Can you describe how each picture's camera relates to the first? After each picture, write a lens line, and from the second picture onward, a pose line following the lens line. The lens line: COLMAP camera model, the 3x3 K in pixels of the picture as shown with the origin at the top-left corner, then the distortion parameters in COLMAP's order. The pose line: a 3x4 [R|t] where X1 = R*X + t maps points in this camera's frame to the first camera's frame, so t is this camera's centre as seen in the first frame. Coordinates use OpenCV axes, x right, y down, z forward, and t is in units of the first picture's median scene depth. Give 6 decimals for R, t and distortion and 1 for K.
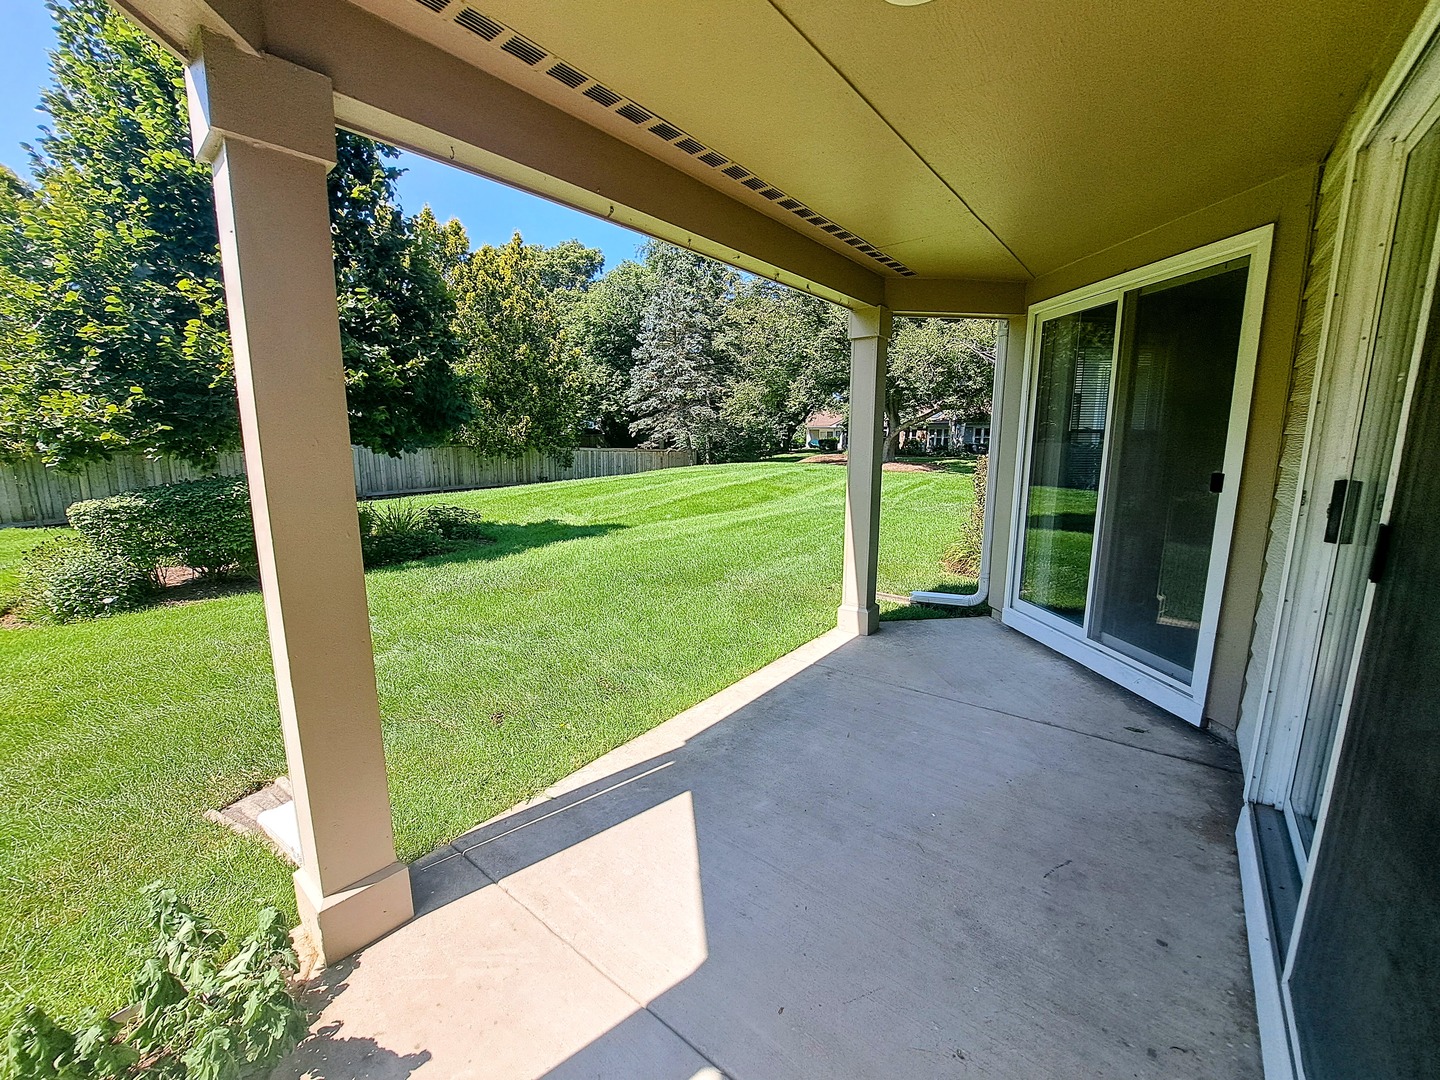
lens RADIAL K [[580.1, 0, 720.0], [0, 580.1, 540.0], [0, 0, 1]] dist [-0.015021, 0.000059]
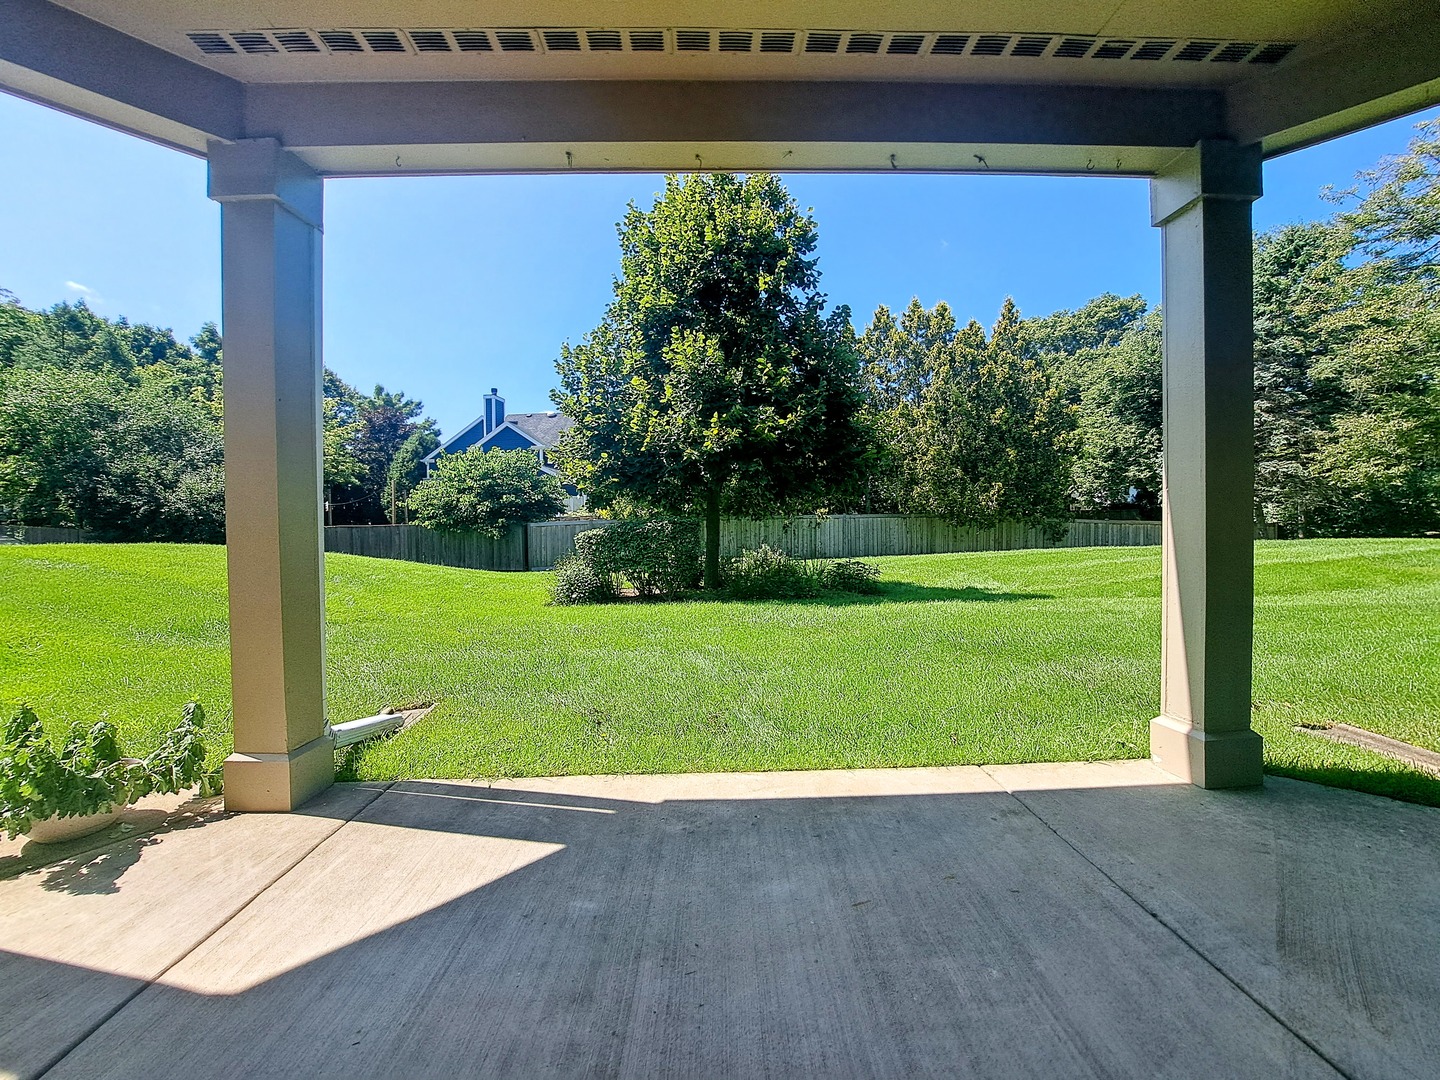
lens RADIAL K [[578.5, 0, 718.6], [0, 578.5, 534.7], [0, 0, 1]] dist [-0.016513, 0.000256]
pose [[0.641341, 0.008191, -0.767212, 0.083798], [-0.125615, 0.987572, -0.094463, 0.011919], [0.756903, 0.156956, 0.634400, 0.082609]]
